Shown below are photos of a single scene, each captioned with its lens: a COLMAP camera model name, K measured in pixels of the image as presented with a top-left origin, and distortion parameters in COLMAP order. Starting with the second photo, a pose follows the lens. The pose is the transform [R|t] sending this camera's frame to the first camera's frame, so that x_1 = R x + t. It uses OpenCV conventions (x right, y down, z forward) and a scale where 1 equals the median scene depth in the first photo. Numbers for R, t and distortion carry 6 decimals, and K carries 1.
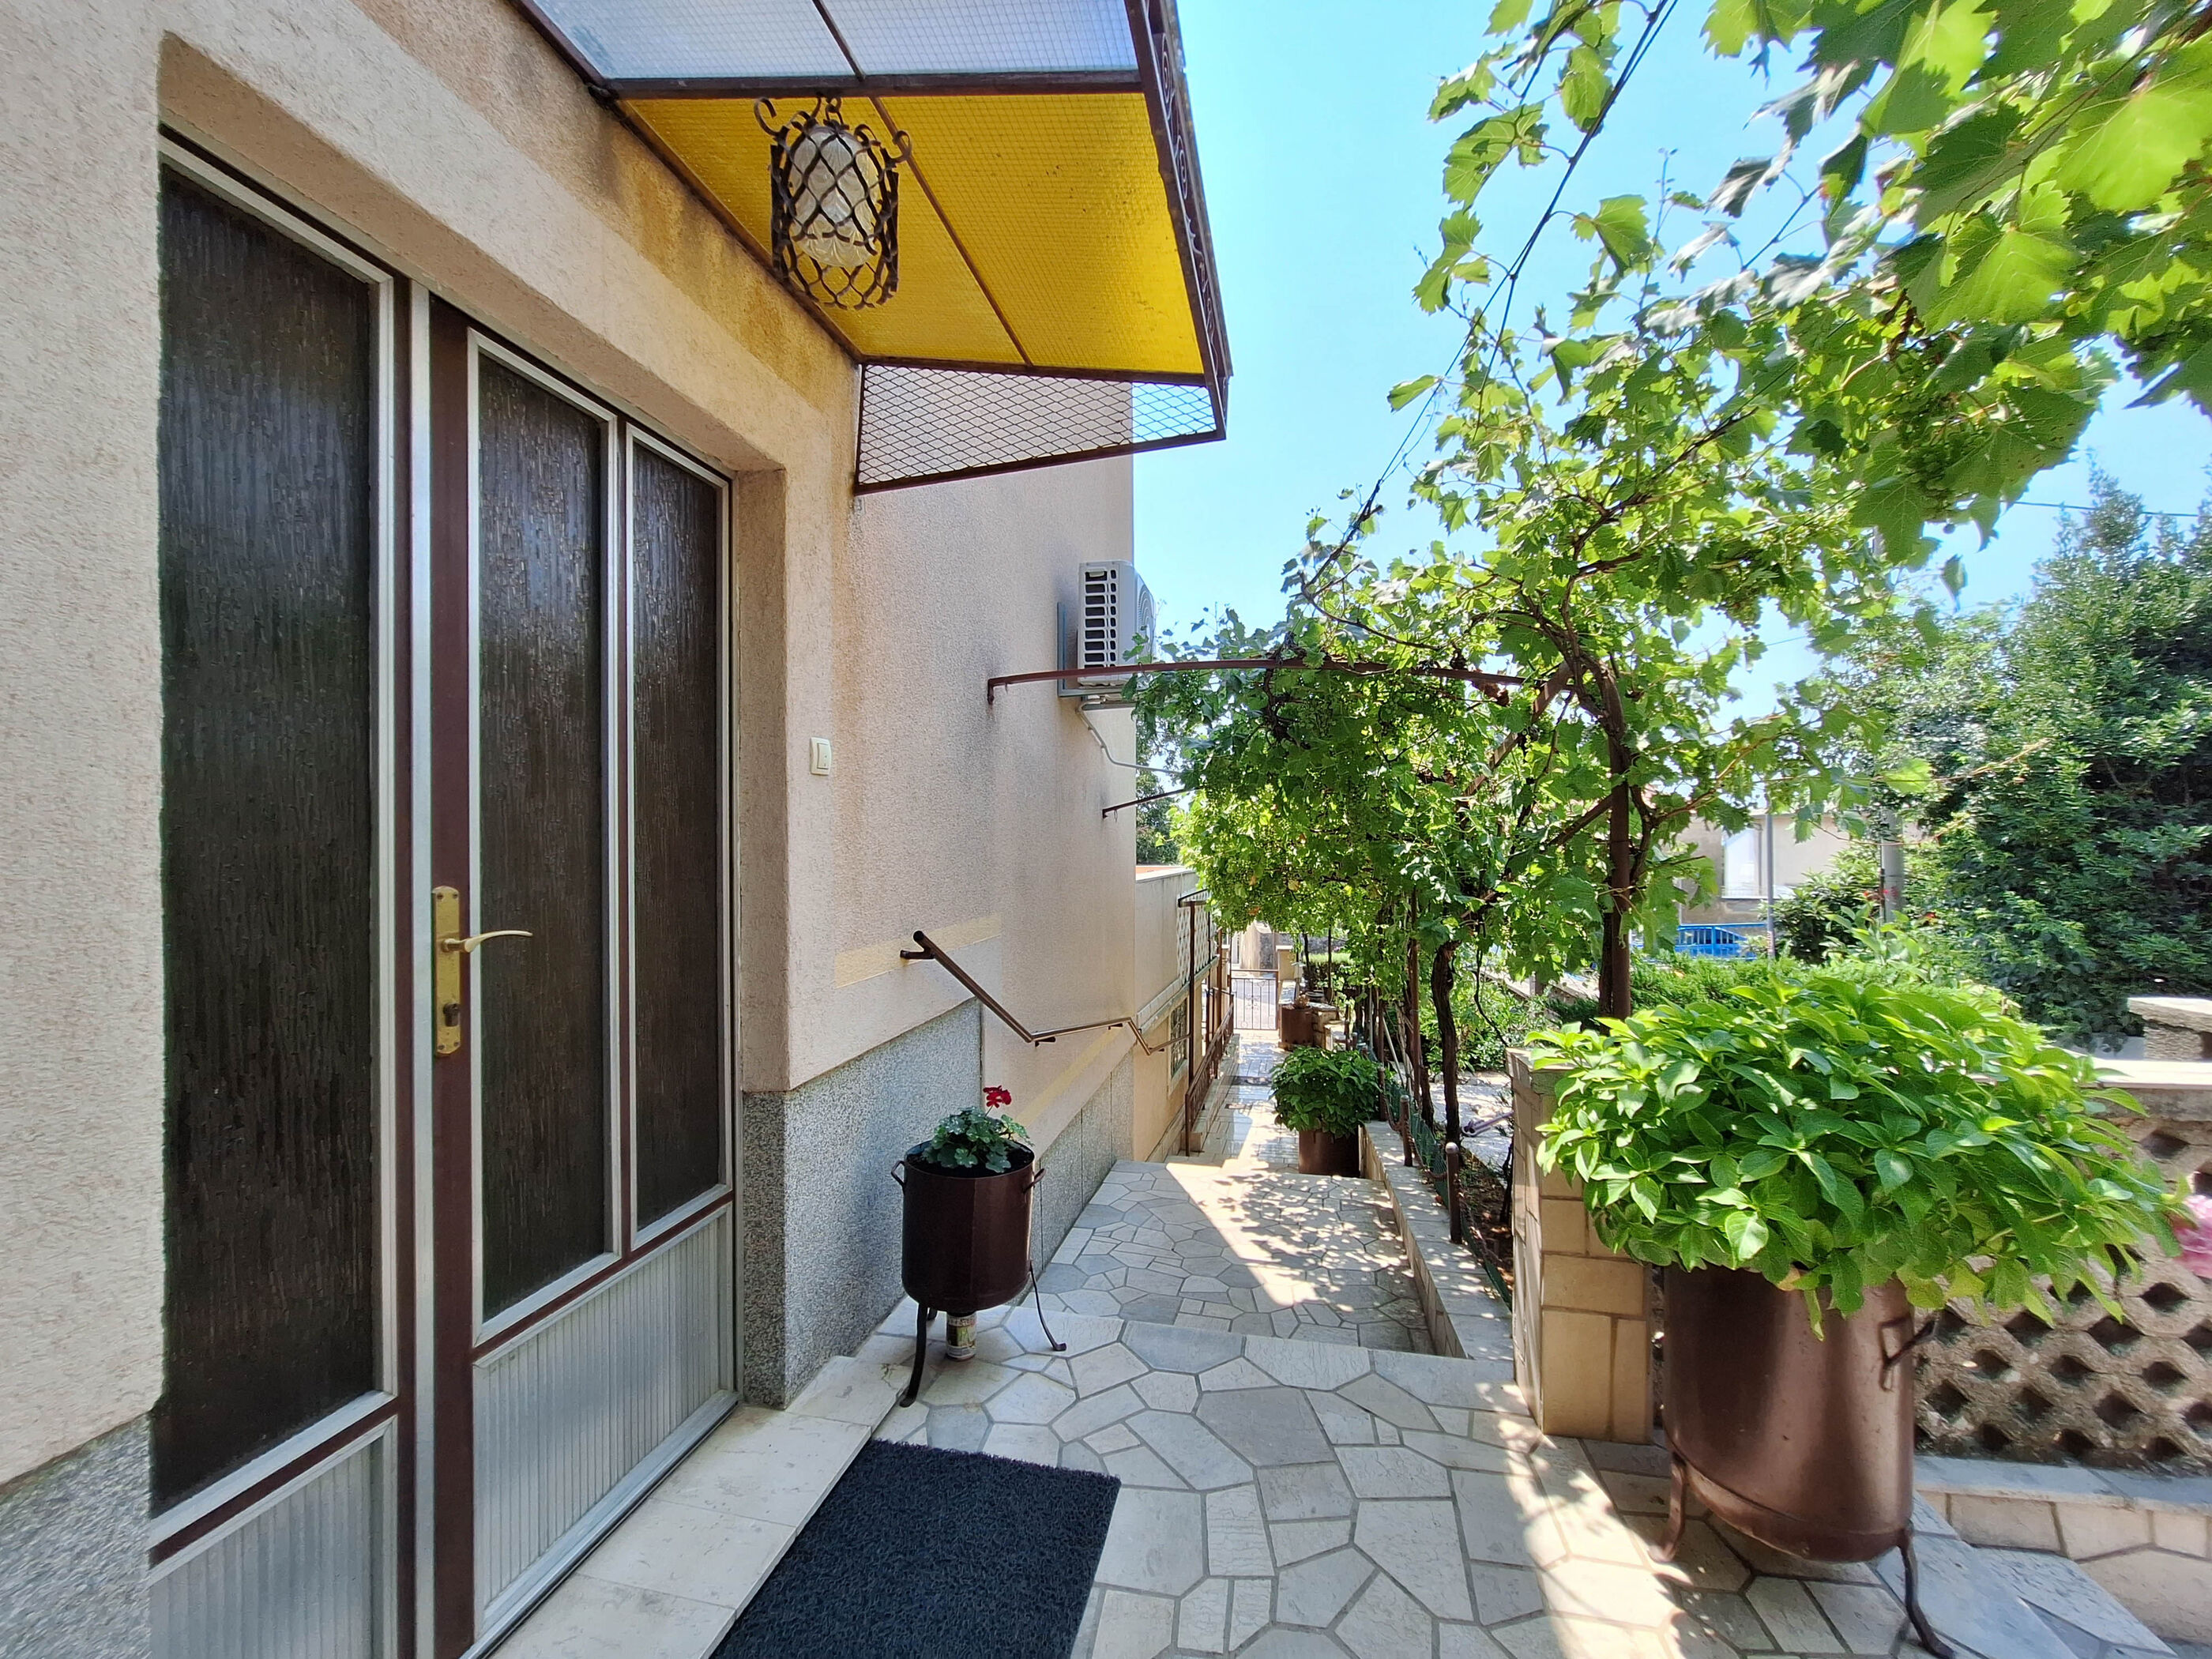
lens RADIAL K [[877.6, 0, 1110.6], [0, 877.6, 833.8], [0, 0, 1]] dist [-0.001885, 0.000174]
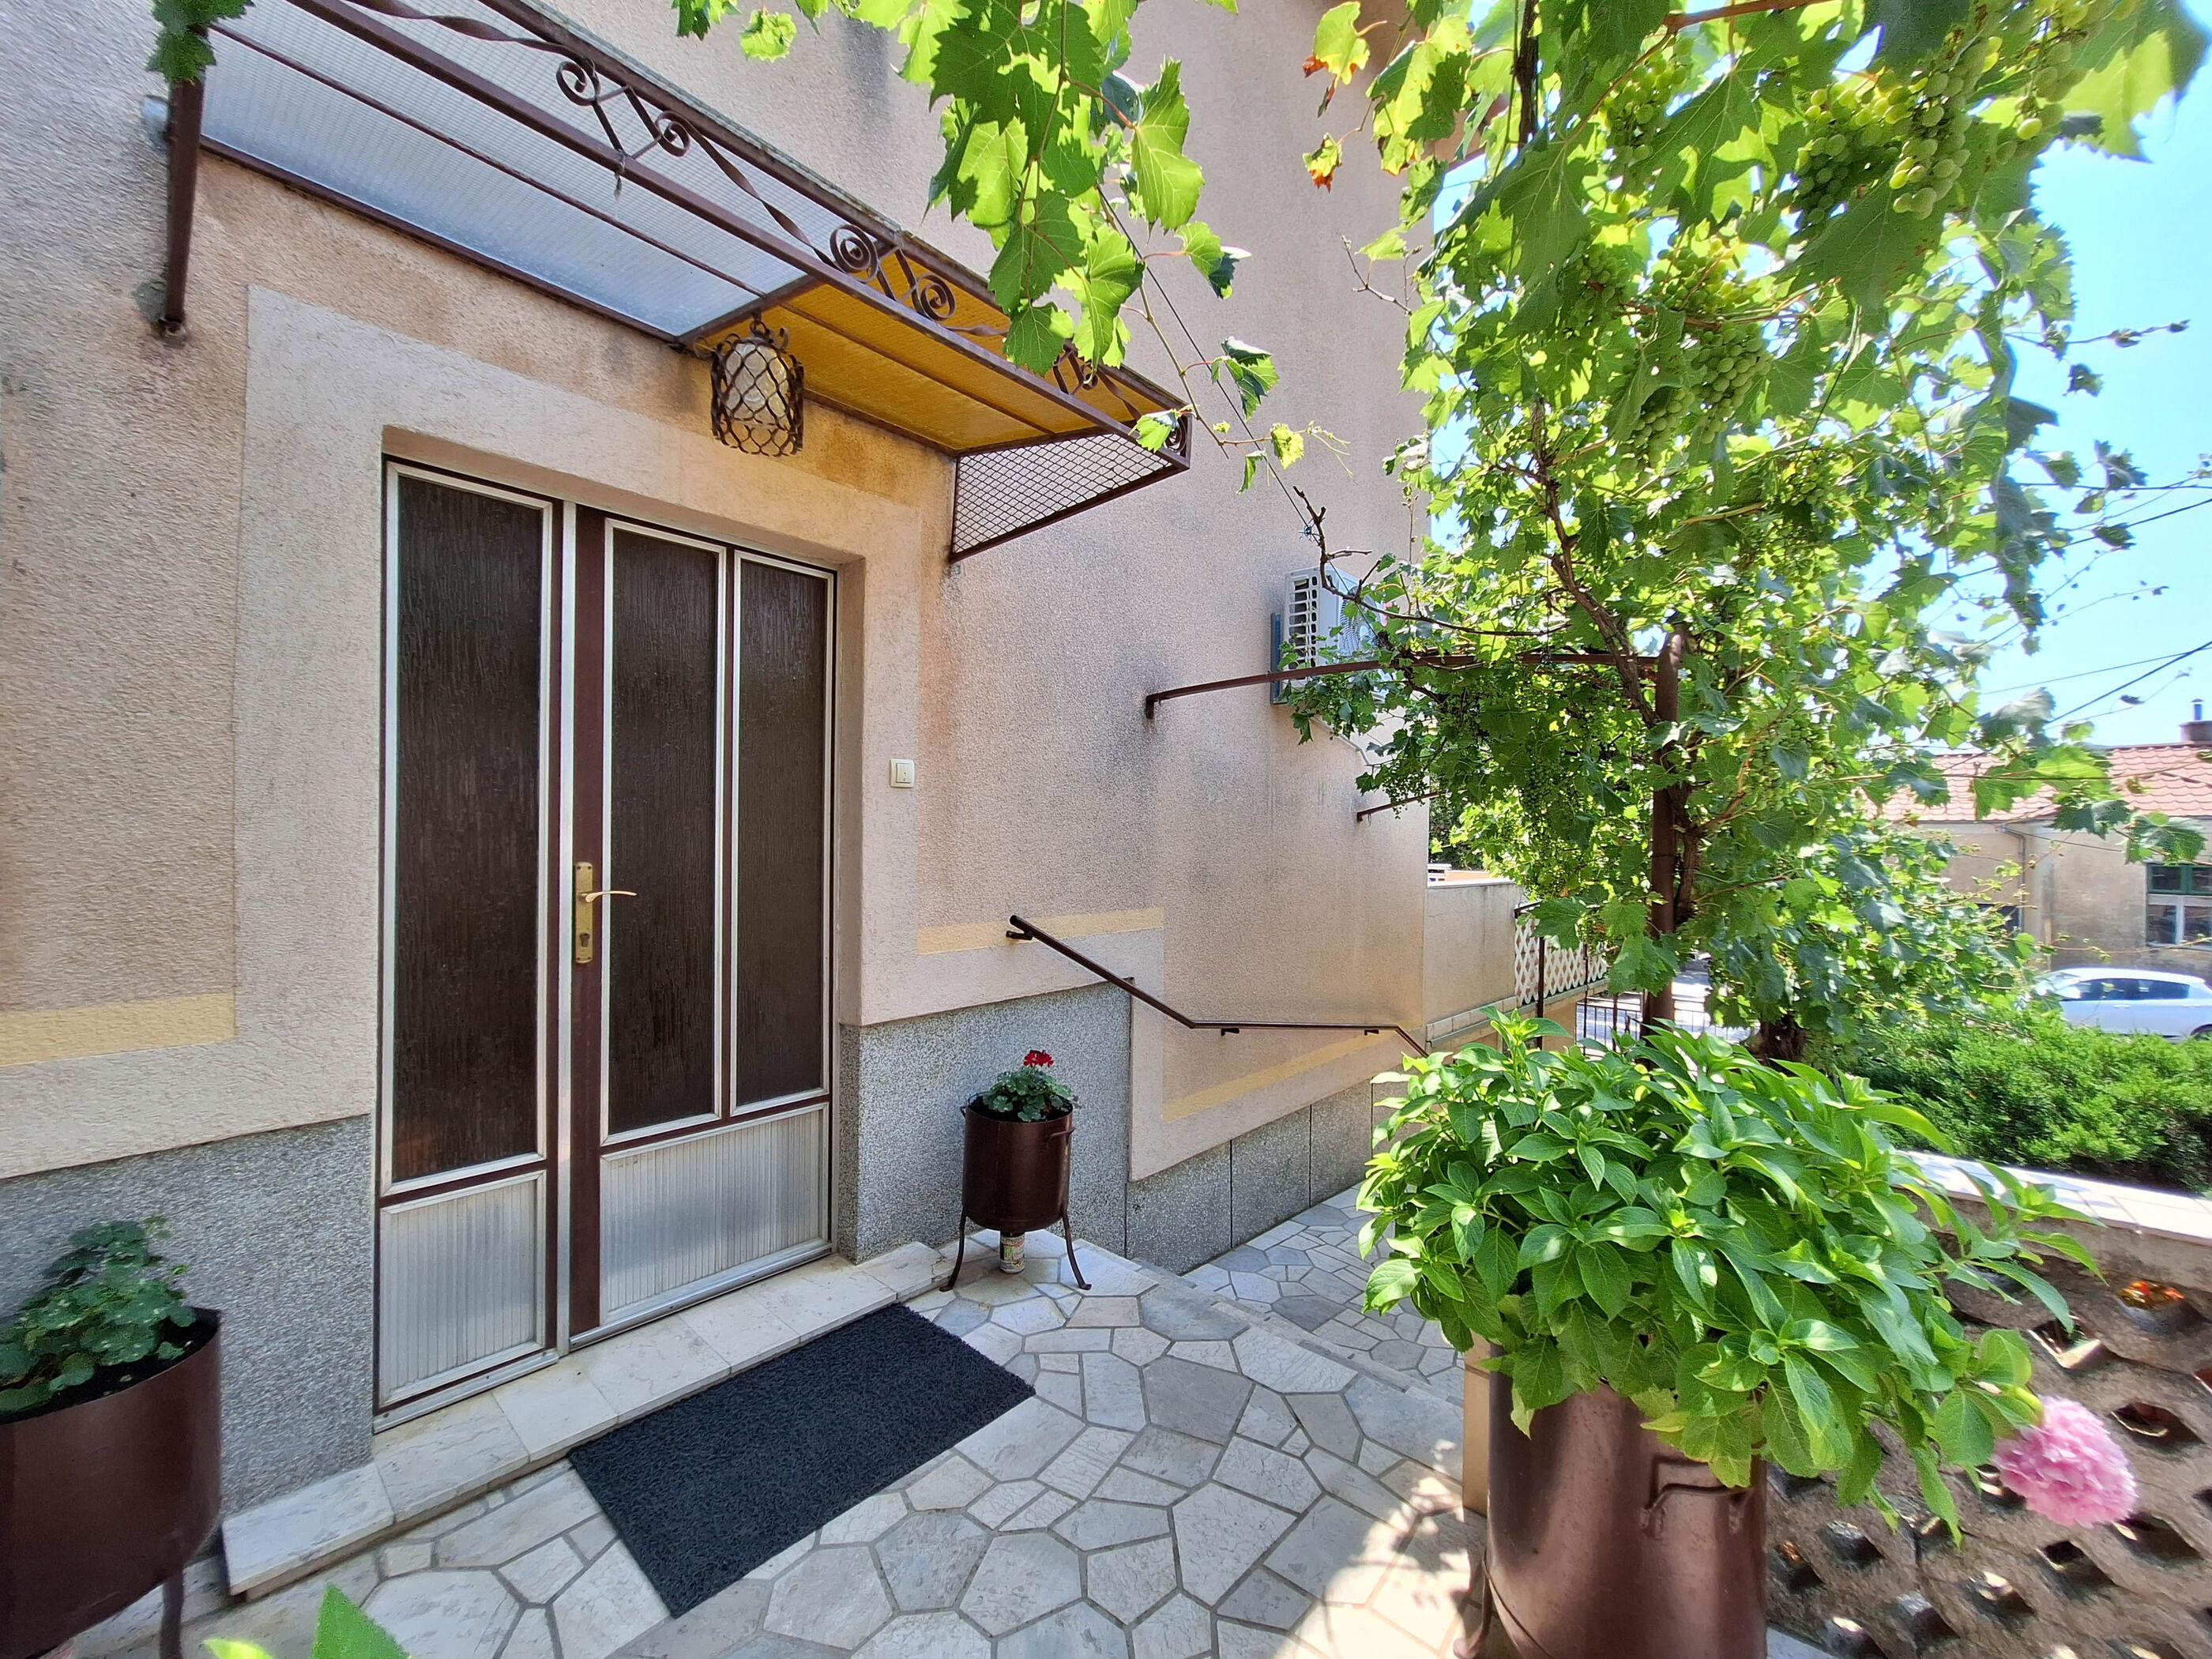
lens RADIAL K [[877.6, 0, 1142.5], [0, 877.6, 833.6], [0, 0, 1]] dist [-0.001885, 0.000174]
pose [[0.874590, 0.014662, -0.484642, 0.643324], [-0.014604, 0.999886, 0.003896, -0.010178], [0.484644, 0.003670, 0.874704, 0.043766]]
